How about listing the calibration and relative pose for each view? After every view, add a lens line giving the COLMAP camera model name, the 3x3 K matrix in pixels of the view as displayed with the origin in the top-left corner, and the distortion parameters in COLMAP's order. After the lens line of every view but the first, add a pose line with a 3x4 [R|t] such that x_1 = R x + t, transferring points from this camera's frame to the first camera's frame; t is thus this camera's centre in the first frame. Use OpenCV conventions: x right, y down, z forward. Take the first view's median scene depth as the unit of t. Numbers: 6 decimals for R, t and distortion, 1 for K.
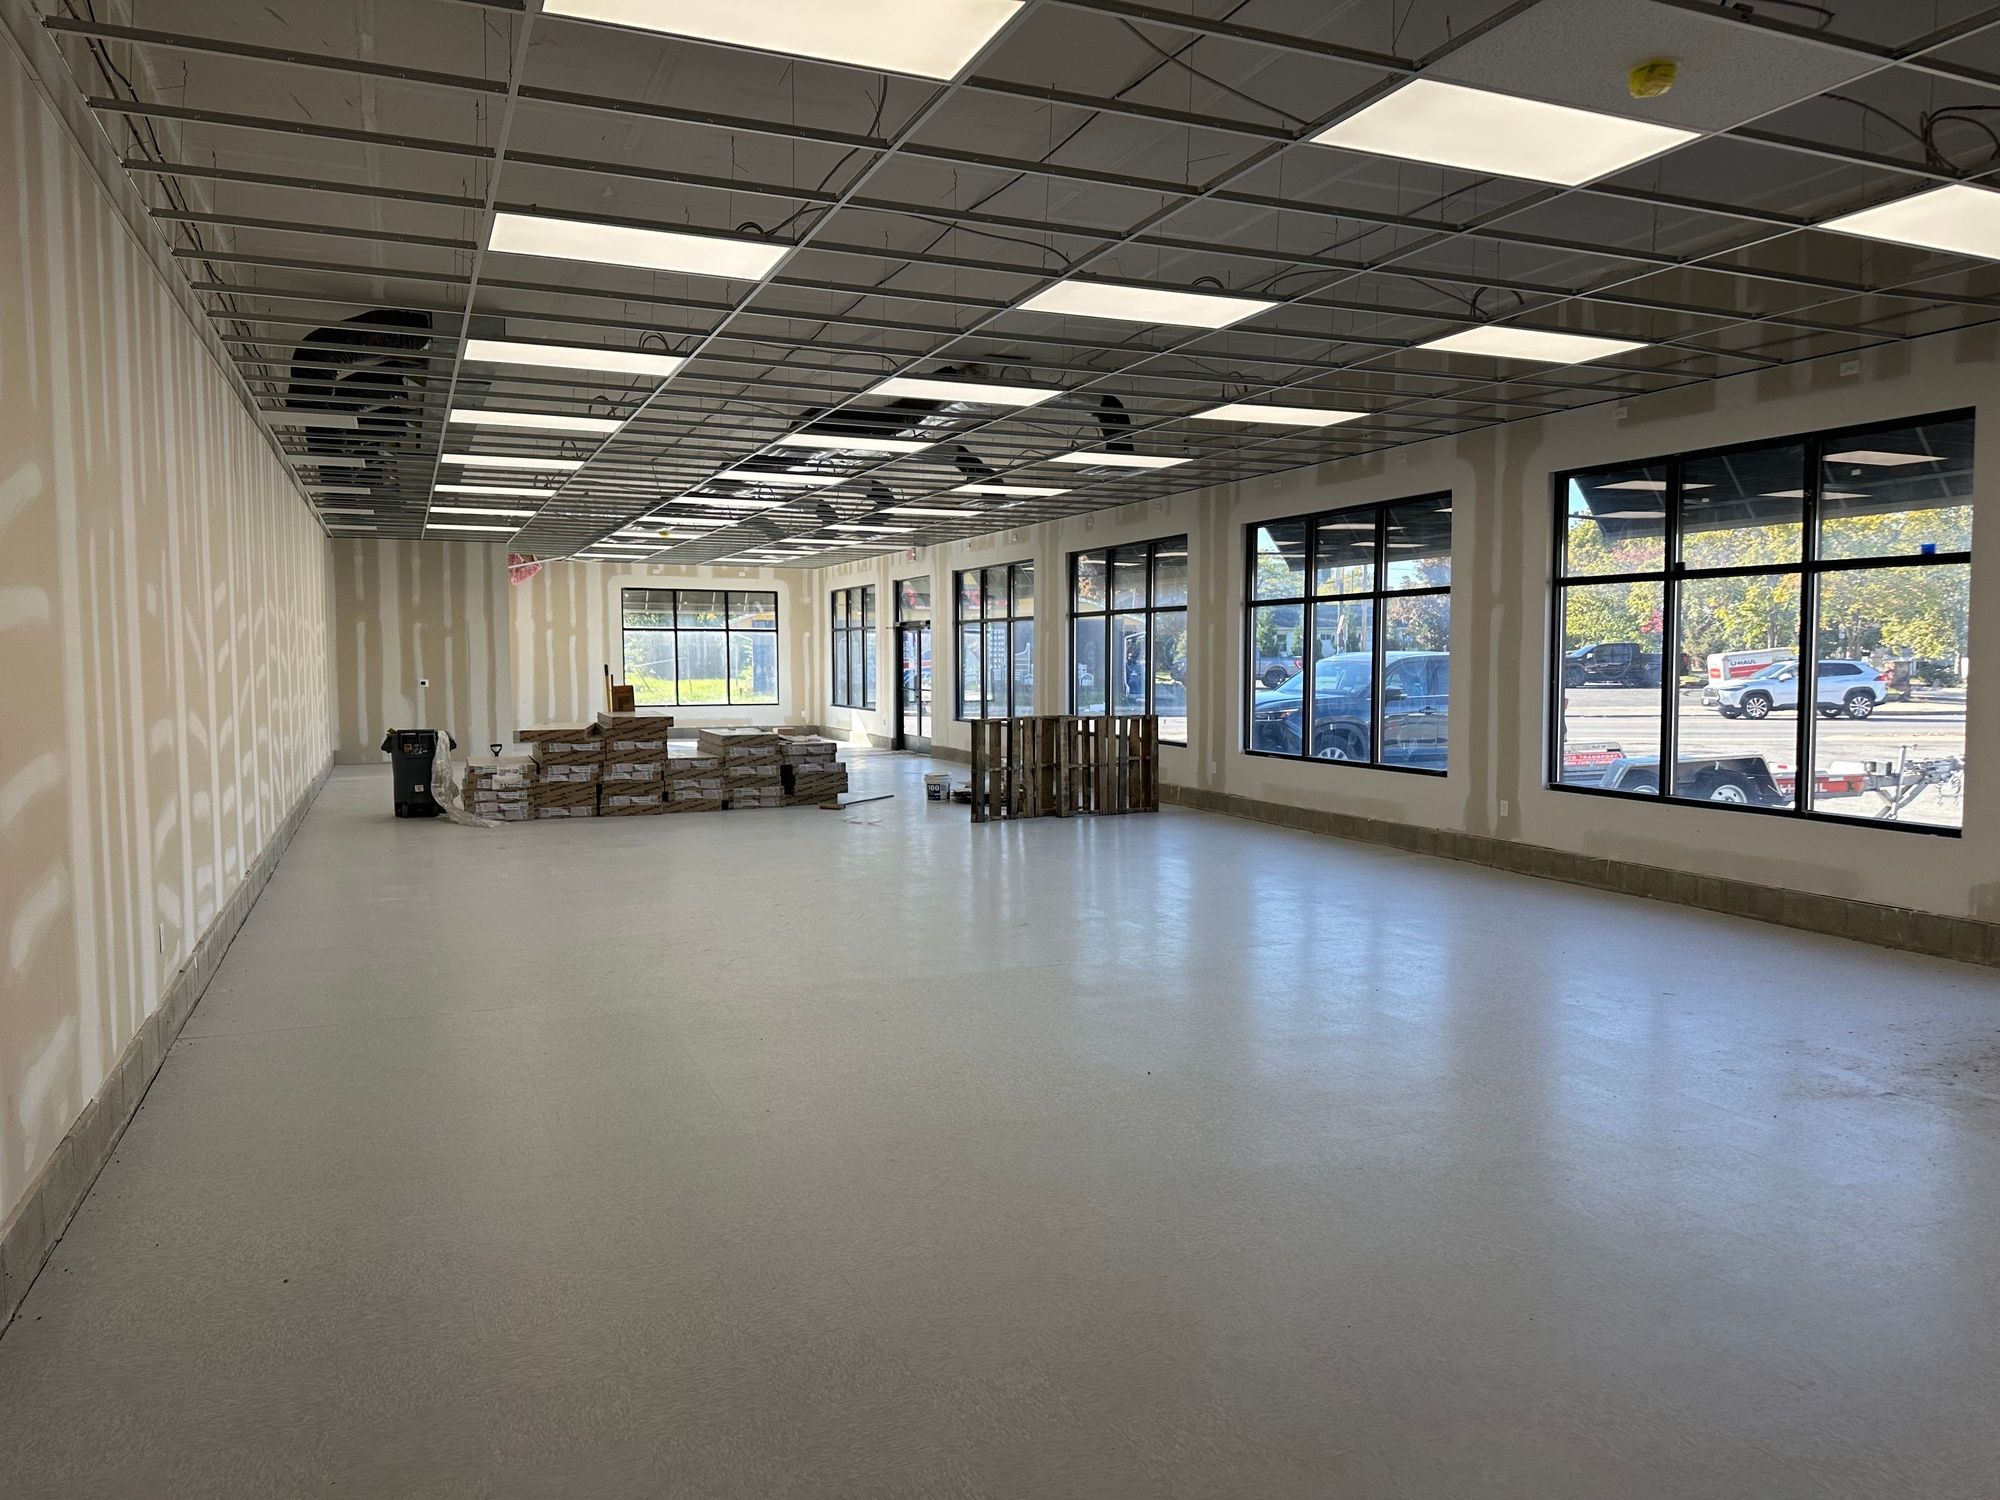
lens RADIAL K [[1422.7, 0, 1001.8], [0, 1422.7, 755.0], [0, 0, 1]] dist [0.021954, -0.003983]
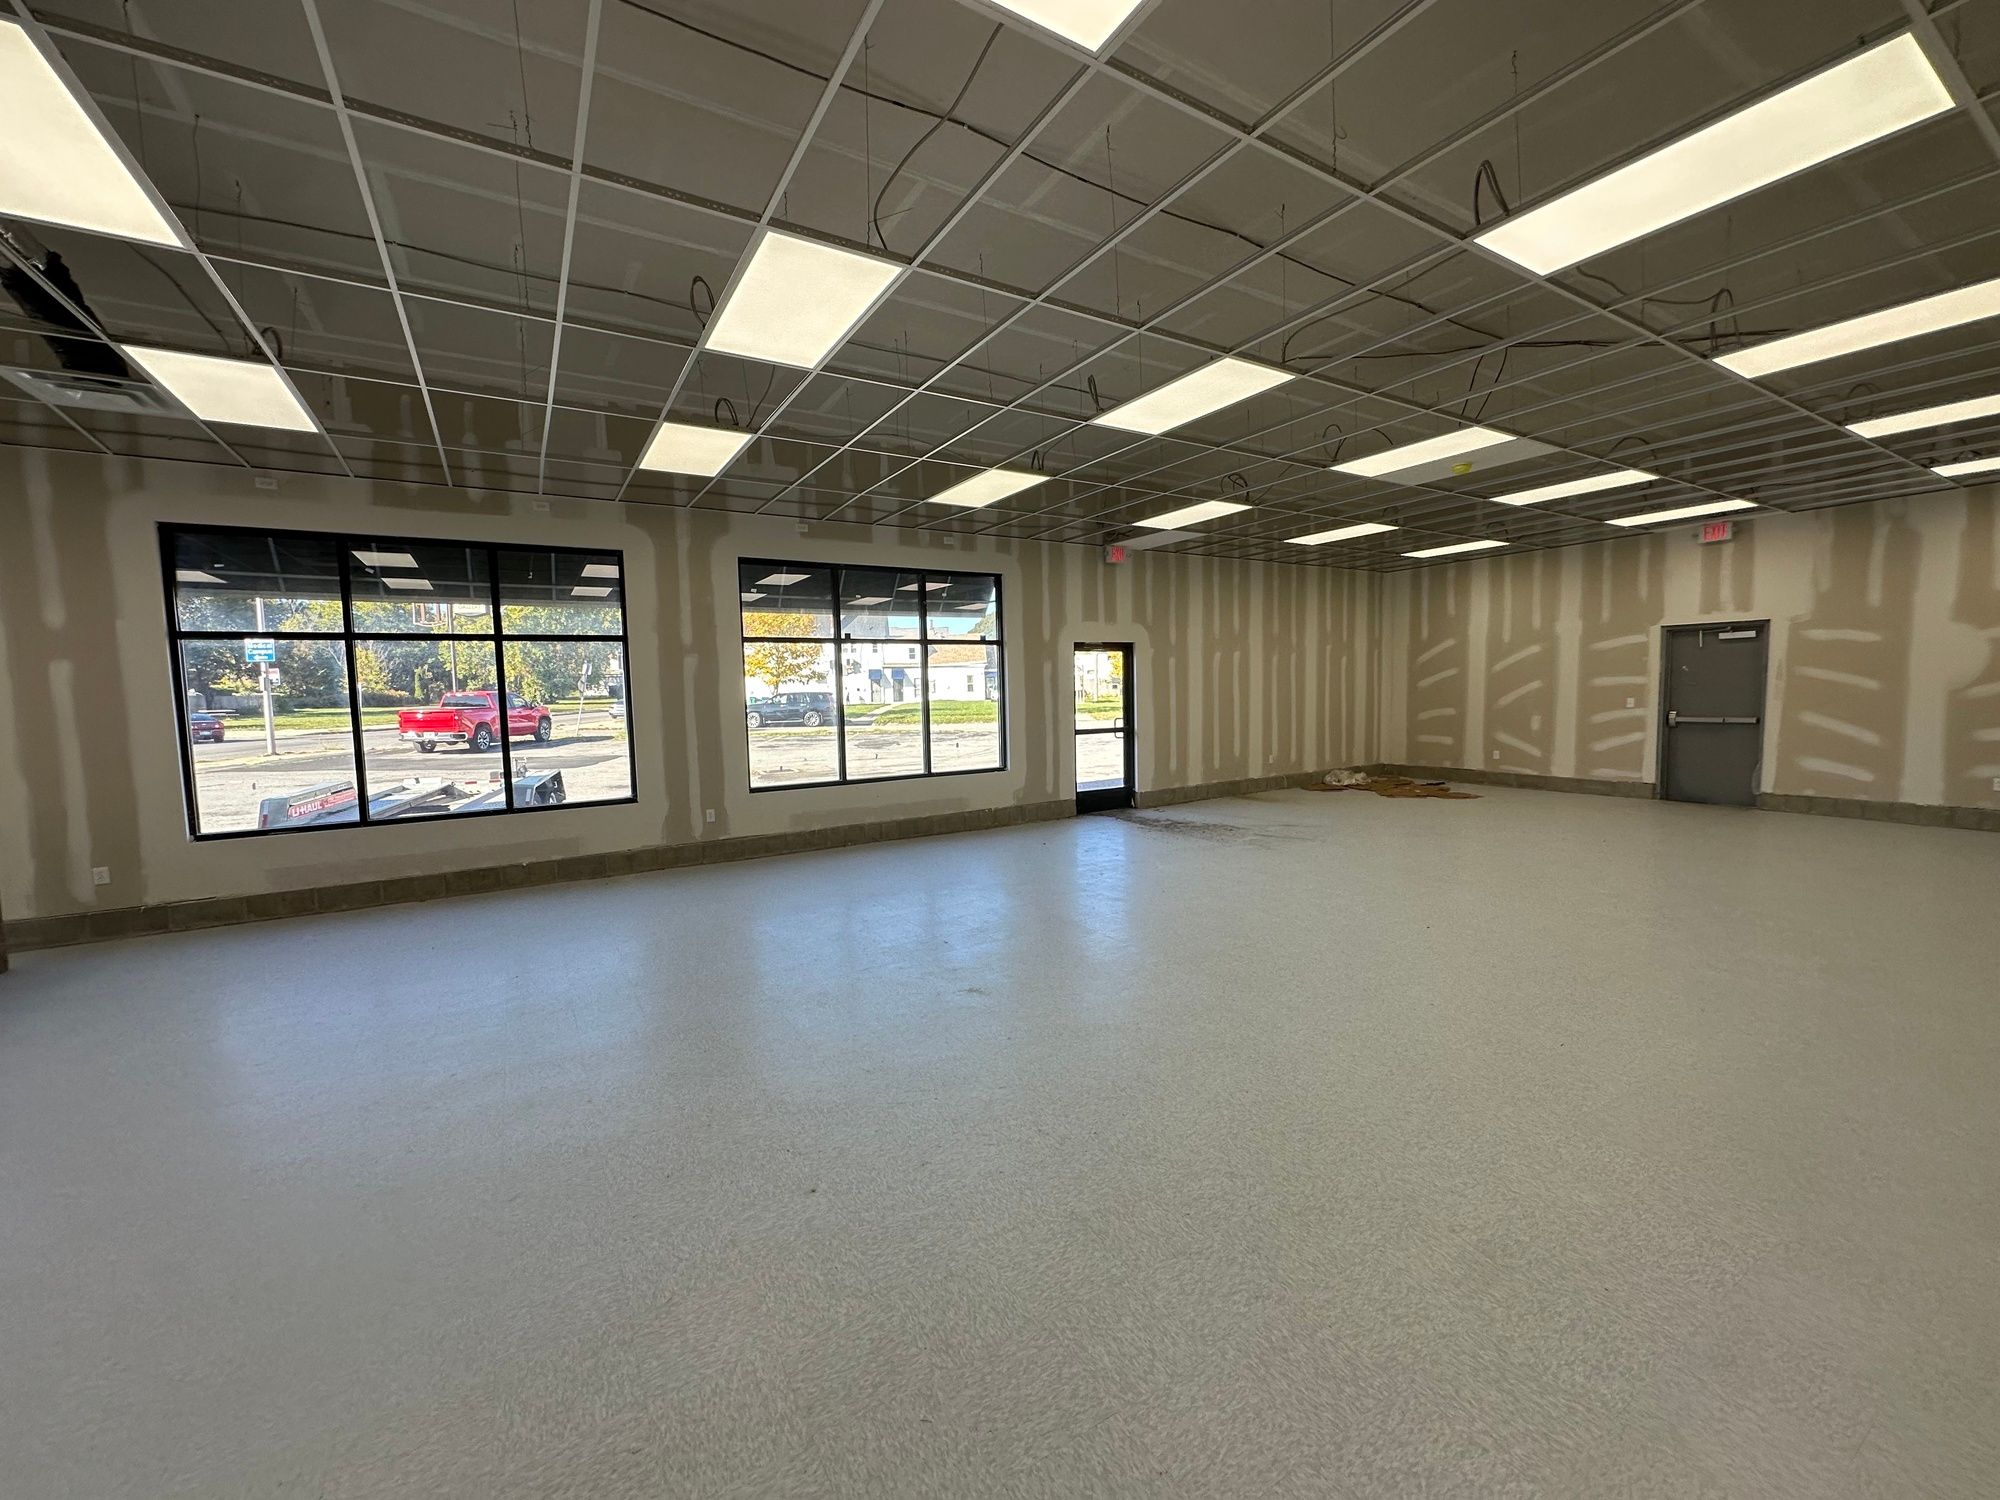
lens RADIAL K [[788.2, 0, 991.9], [0, 788.2, 752.5], [0, 0, 1]] dist [-0.003481, 0.000475]
pose [[-0.143146, -0.073916, 0.986938, -0.263327], [0.093380, 0.991750, 0.087820, -0.039942], [-0.985286, 0.104731, -0.135063, 0.602523]]
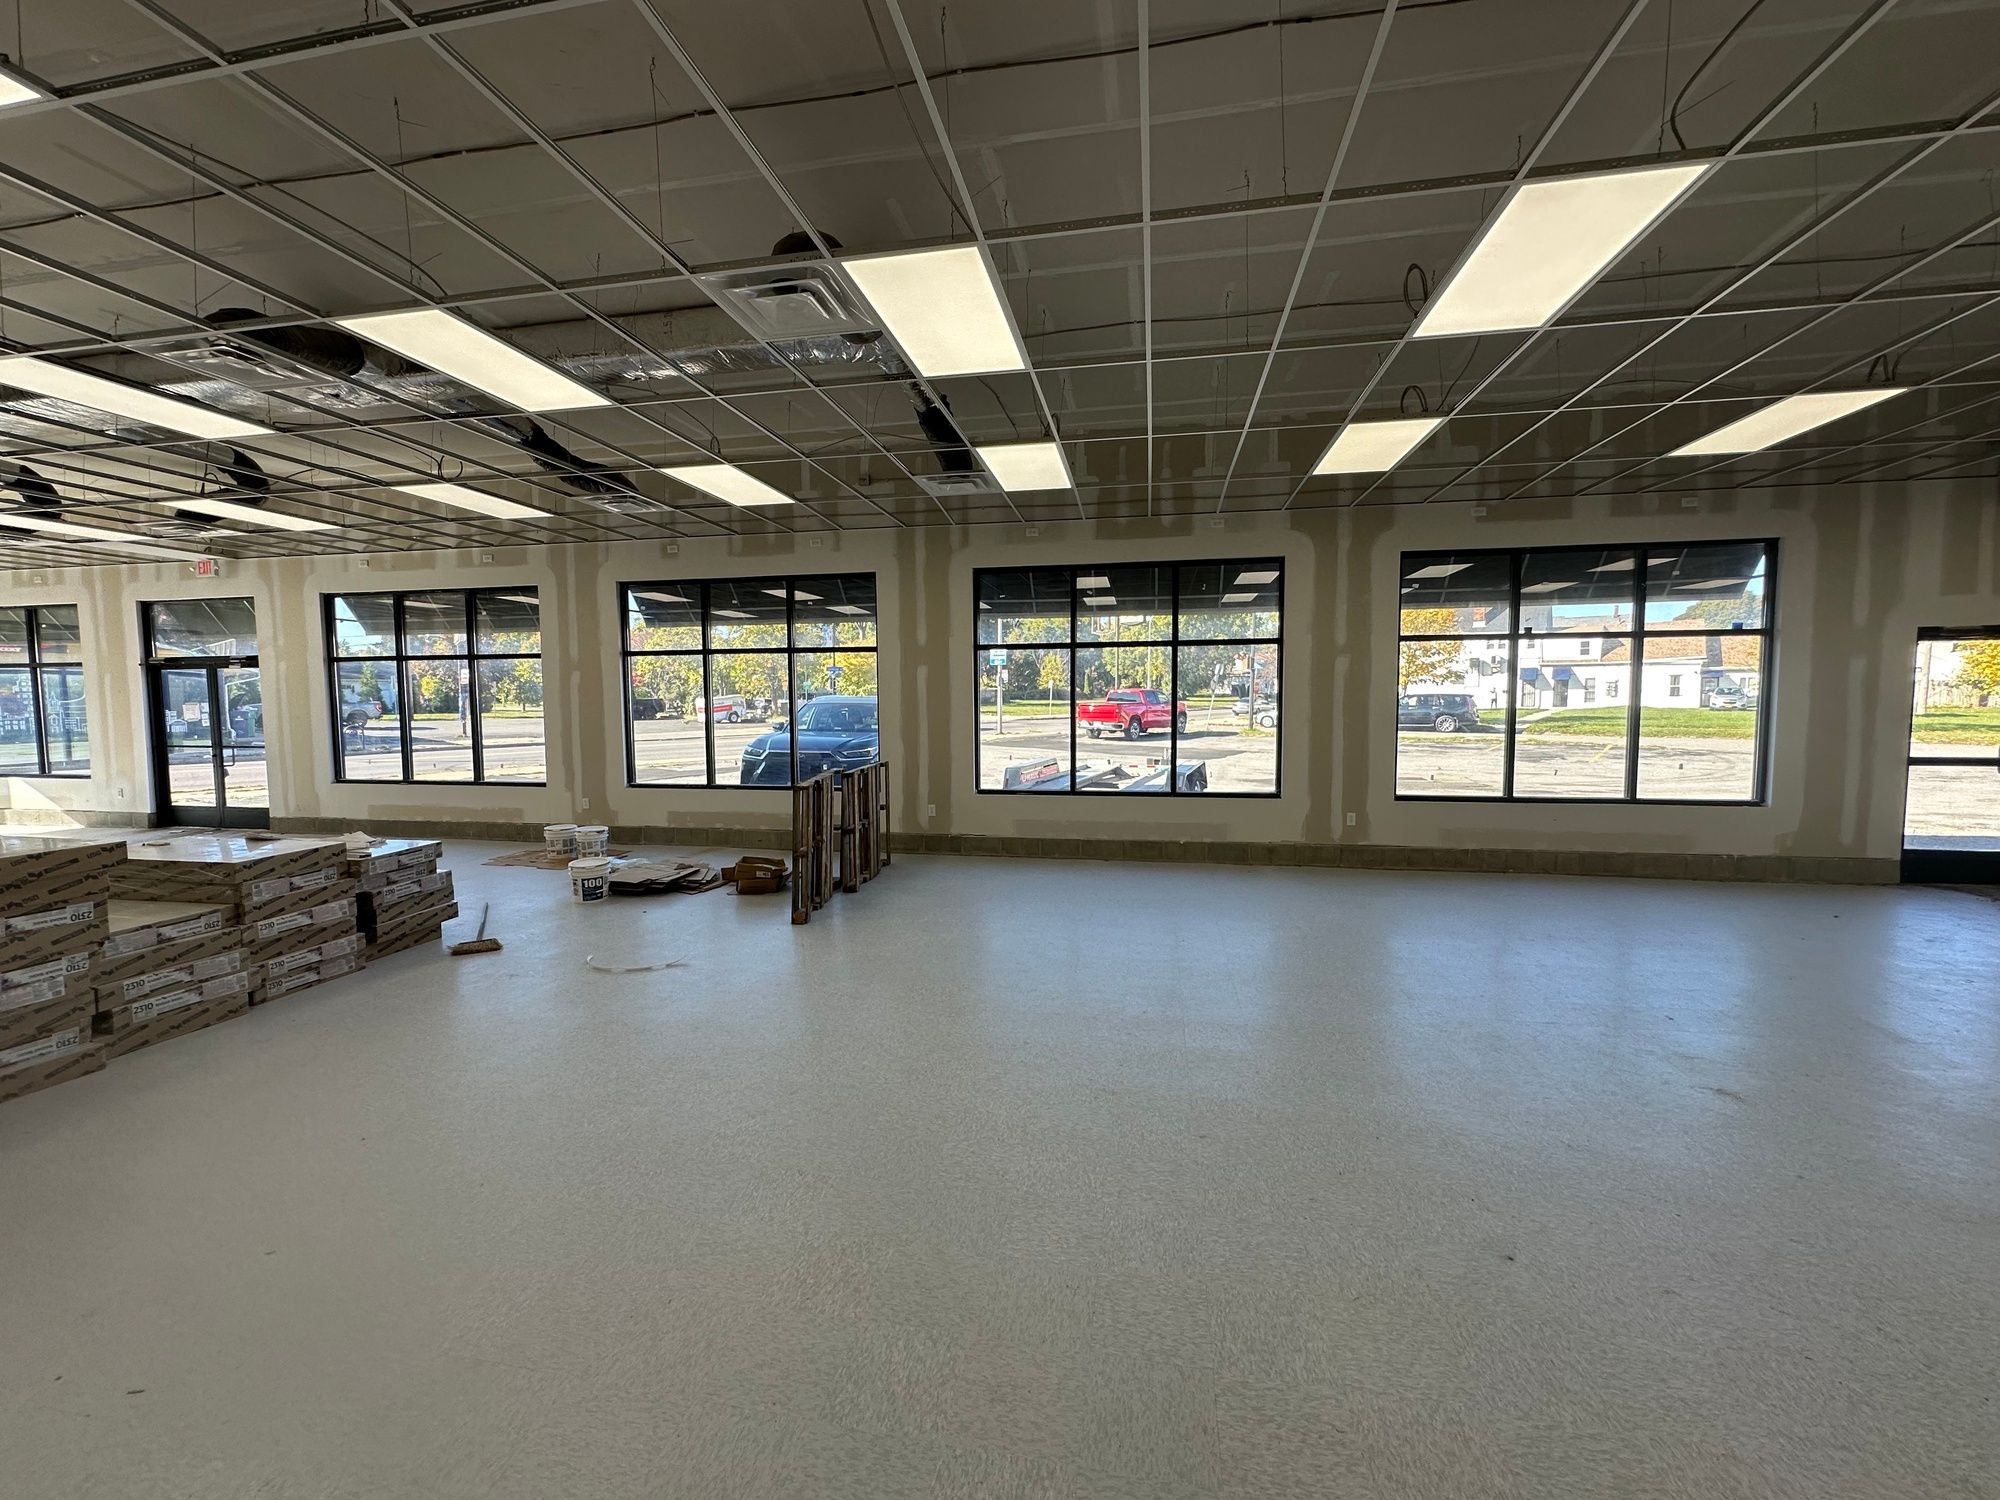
lens RADIAL K [[788.2, 0, 1007.1], [0, 788.2, 748.4], [0, 0, 1]] dist [-0.003481, 0.000475]
pose [[0.550627, -0.054233, 0.832988, -0.270153], [0.063266, 0.997728, 0.023138, -0.041592], [-0.832351, 0.039959, 0.552807, 0.620712]]
